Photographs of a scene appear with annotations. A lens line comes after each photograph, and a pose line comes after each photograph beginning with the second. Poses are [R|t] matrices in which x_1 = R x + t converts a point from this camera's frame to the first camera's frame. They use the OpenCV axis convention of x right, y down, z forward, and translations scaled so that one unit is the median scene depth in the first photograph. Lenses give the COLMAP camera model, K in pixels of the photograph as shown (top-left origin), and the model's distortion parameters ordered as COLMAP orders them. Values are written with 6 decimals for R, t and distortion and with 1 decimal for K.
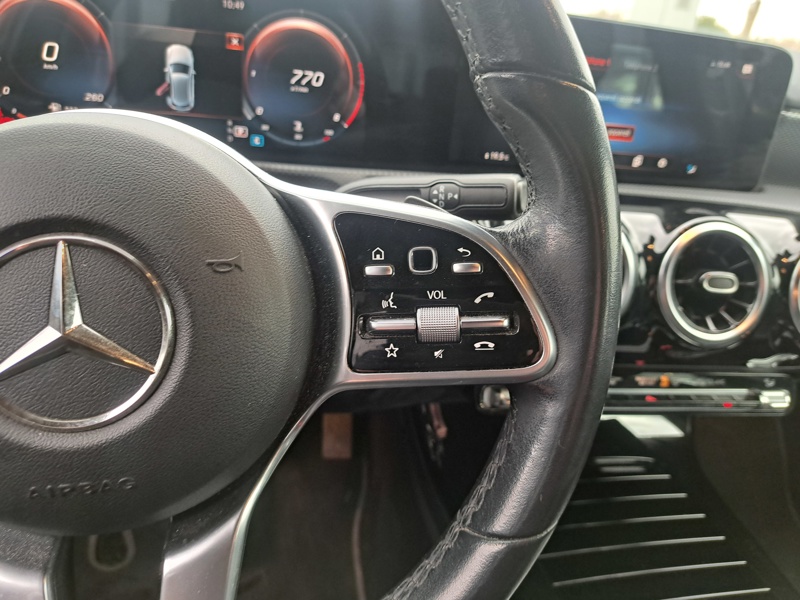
lens RADIAL K [[594.0, 0, 412.1], [0, 594.0, 295.5], [0, 0, 1]] dist [0.078973, -0.128573]
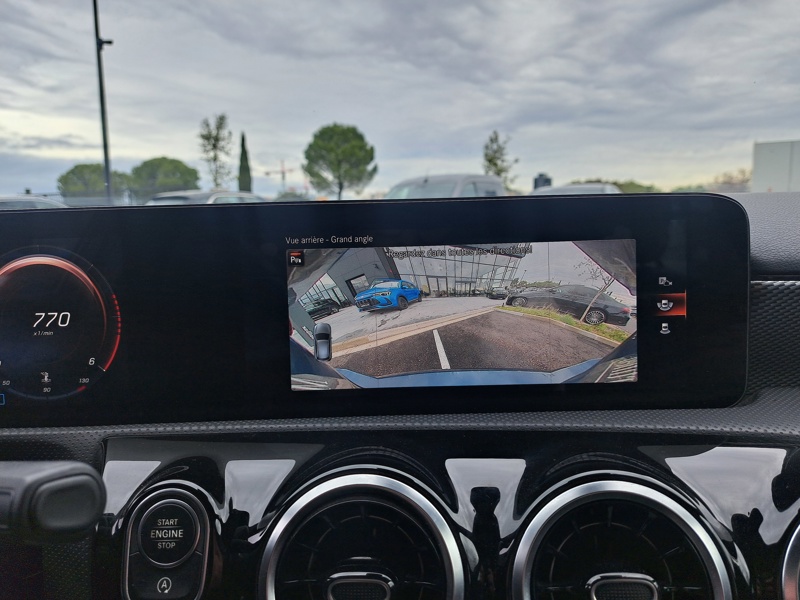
lens RADIAL K [[594.0, 0, 412.1], [0, 594.0, 295.5], [0, 0, 1]] dist [0.078973, -0.128573]
pose [[0.967446, -0.111423, -0.227231, 0.856386], [0.035638, 0.948898, -0.313564, -0.209352], [0.250557, 0.295258, 0.921978, 0.627913]]
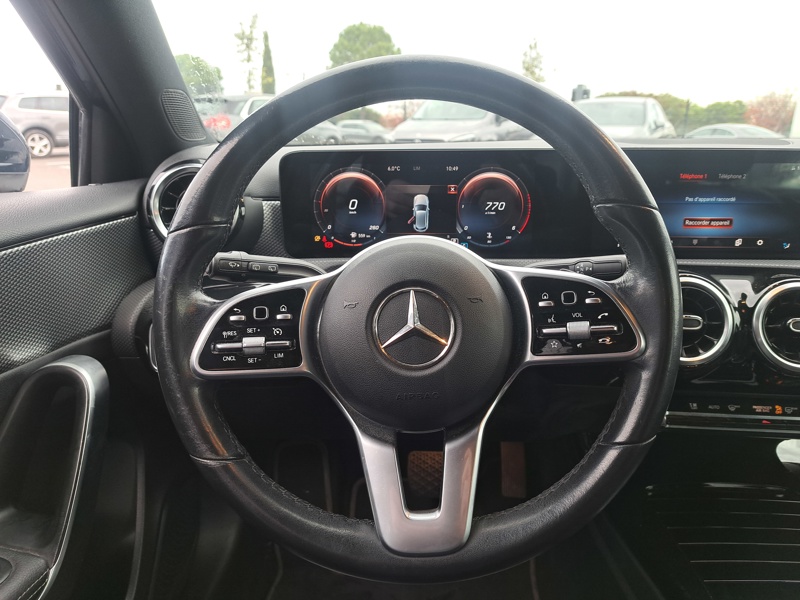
lens RADIAL K [[574.5, 0, 409.2], [0, 574.5, 300.4], [0, 0, 1]] dist [0.077747, -0.110359]
pose [[0.961773, -0.037823, -0.271223, 0.025417], [-0.004313, 0.988201, -0.153104, 0.225318], [0.273813, 0.148421, 0.950262, -0.884663]]
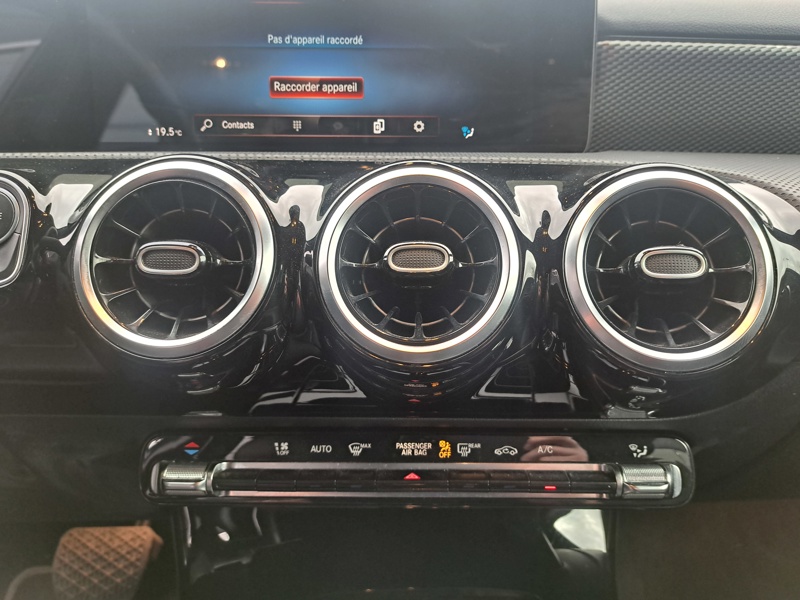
lens RADIAL K [[594.0, 0, 412.1], [0, 594.0, 295.5], [0, 0, 1]] dist [0.078973, -0.128573]
pose [[0.979945, -0.072746, -0.185517, 1.094140], [0.032447, 0.976809, -0.211640, 0.247410], [0.196610, 0.201376, 0.959579, 0.777673]]
